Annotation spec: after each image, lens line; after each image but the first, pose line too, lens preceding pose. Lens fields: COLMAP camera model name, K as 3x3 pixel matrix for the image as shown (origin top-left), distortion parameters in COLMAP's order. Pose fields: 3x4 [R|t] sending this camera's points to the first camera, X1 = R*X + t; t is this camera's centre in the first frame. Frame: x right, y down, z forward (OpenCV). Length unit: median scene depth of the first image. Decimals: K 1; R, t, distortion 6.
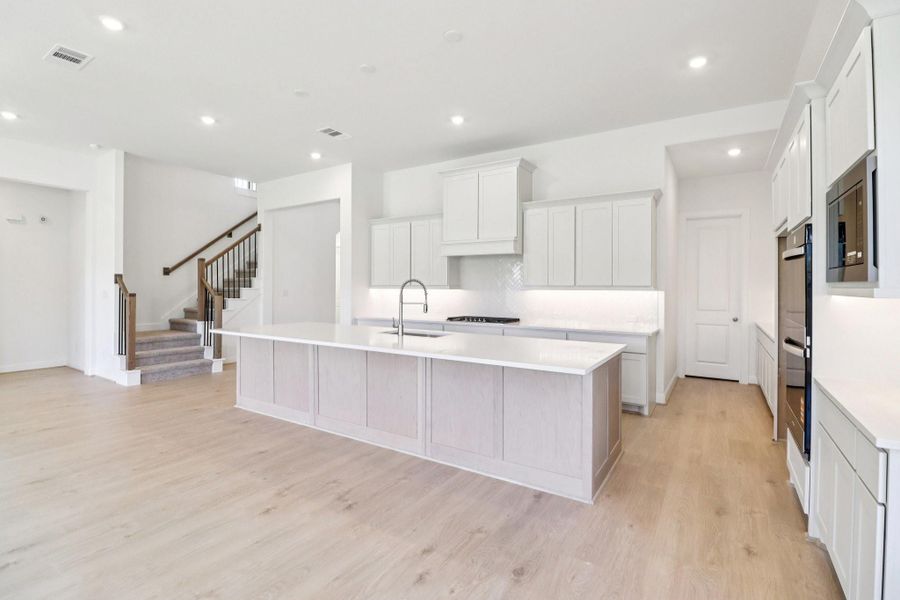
lens RADIAL K [[420.7, 0, 450.5], [0, 420.7, 293.1], [0, 0, 1]] dist [-0.011834, -0.003341]
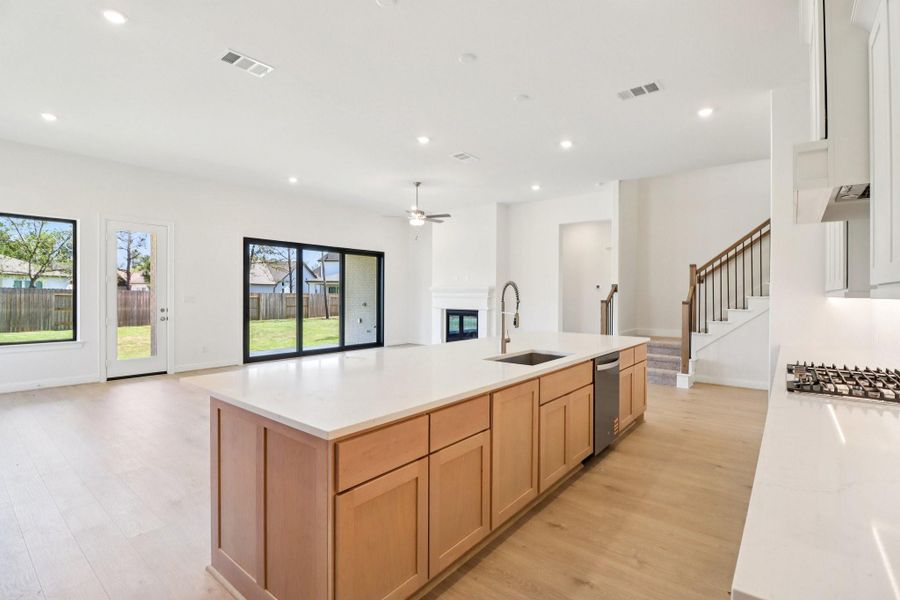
lens RADIAL K [[420.7, 0, 450.4], [0, 420.7, 296.8], [0, 0, 1]] dist [-0.011834, -0.003341]
pose [[-0.107788, -0.000497, -0.994174, 0.674084], [-0.013194, 0.999913, 0.000931, -0.007063], [0.994086, 0.013217, -0.107785, 0.985761]]
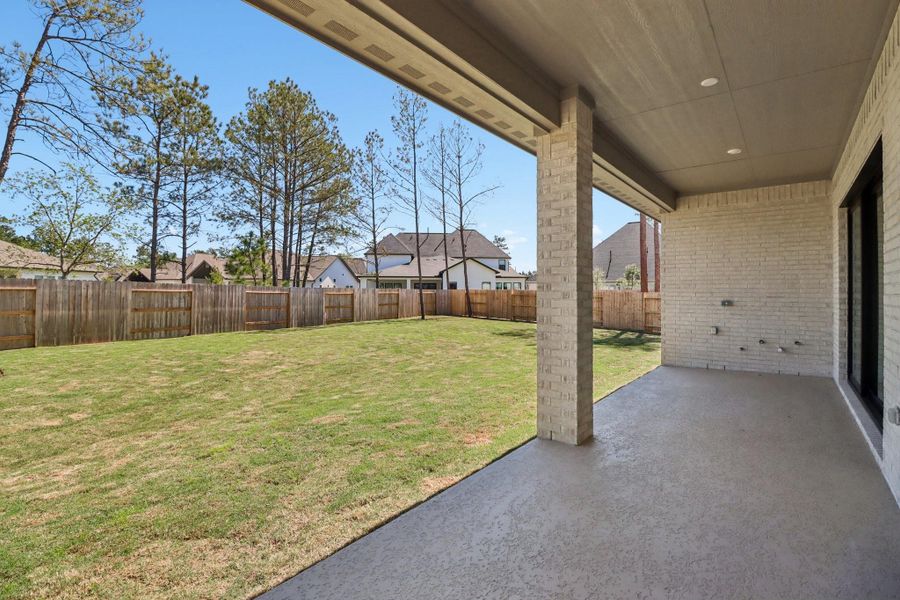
lens RADIAL K [[420.7, 0, 449.2], [0, 420.7, 295.1], [0, 0, 1]] dist [-0.011834, -0.003341]
pose [[-0.117504, 0.003505, -0.993066, -0.407231], [-0.009620, 0.999943, 0.004667, 0.030590], [0.993026, 0.010102, -0.117464, -0.906285]]
